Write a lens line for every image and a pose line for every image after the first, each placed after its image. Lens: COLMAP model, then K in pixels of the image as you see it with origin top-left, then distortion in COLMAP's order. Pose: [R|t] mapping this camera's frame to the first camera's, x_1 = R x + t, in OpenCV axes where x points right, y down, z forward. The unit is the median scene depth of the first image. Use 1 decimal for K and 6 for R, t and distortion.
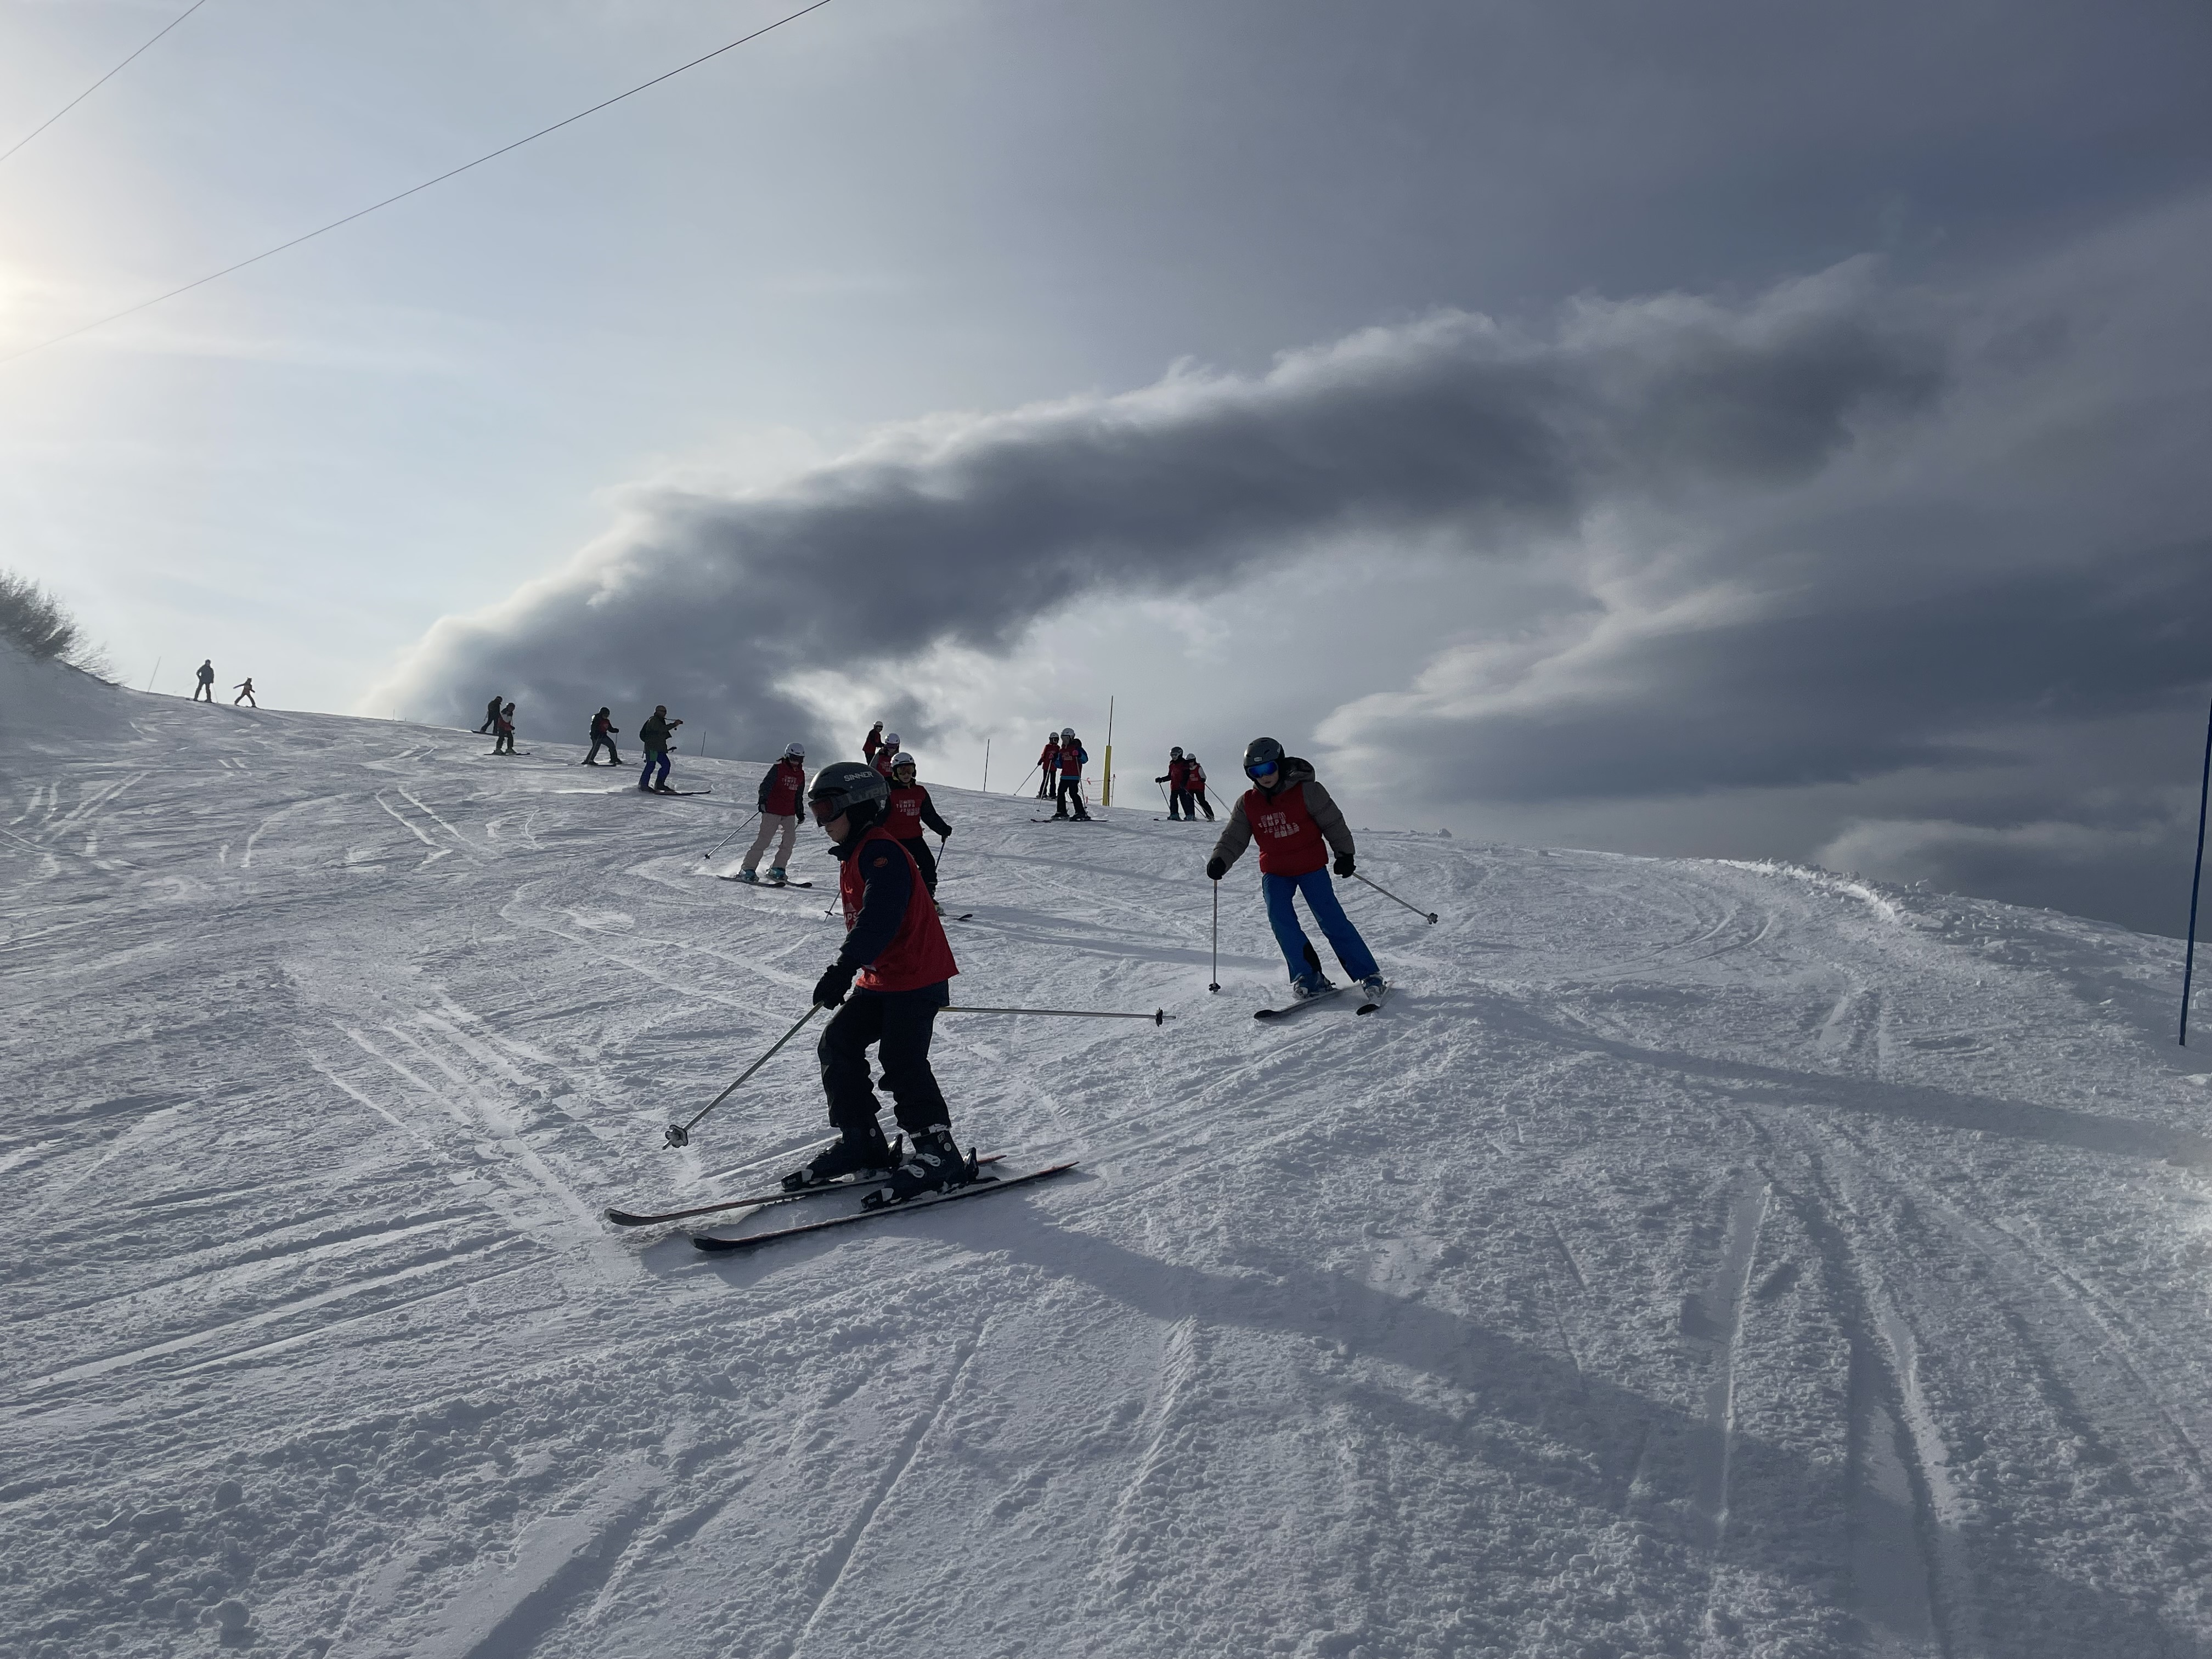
lens RADIAL K [[1735.0, 0, 1106.0], [0, 1735.0, 829.5], [0, 0, 1]] dist [0.108504, -0.133328]
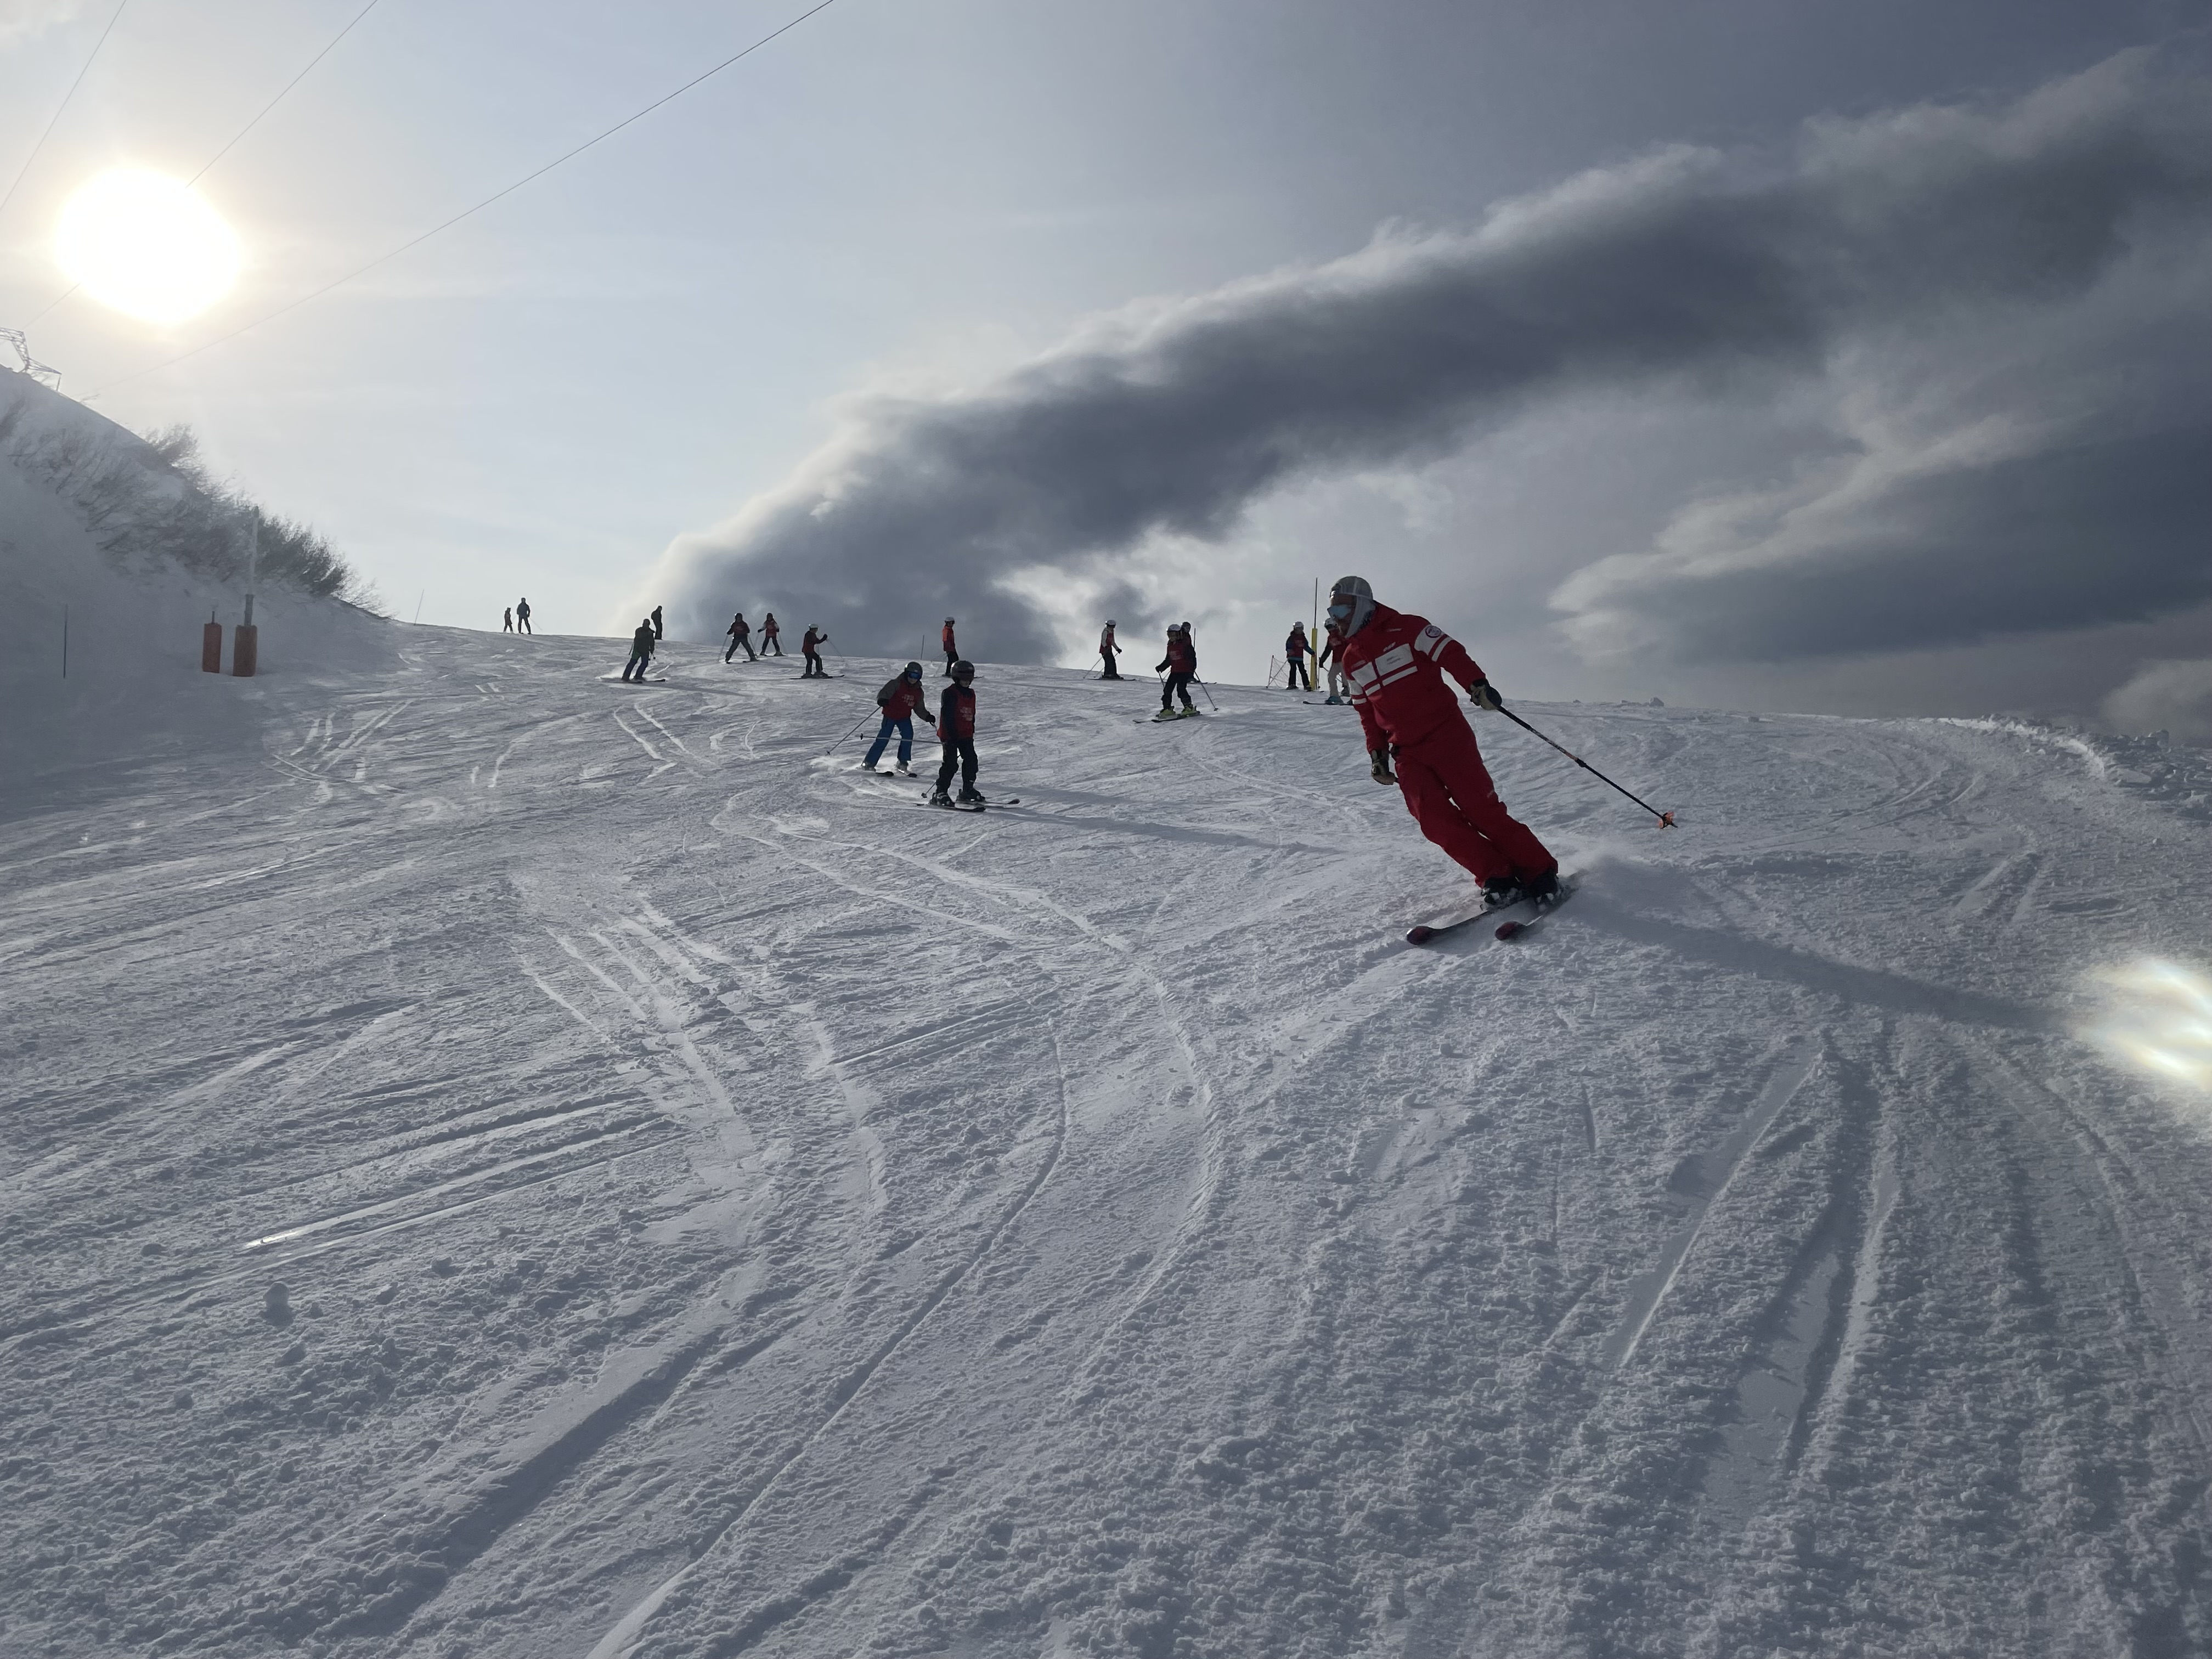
lens RADIAL K [[1751.3, 0, 1107.1], [0, 1751.3, 790.0], [0, 0, 1]] dist [0.109581, -0.144158]
pose [[0.990021, -0.039648, -0.135230, 0.084056], [0.045436, 0.998166, 0.039992, -0.008226], [0.133396, -0.045737, 0.990007, -0.056880]]
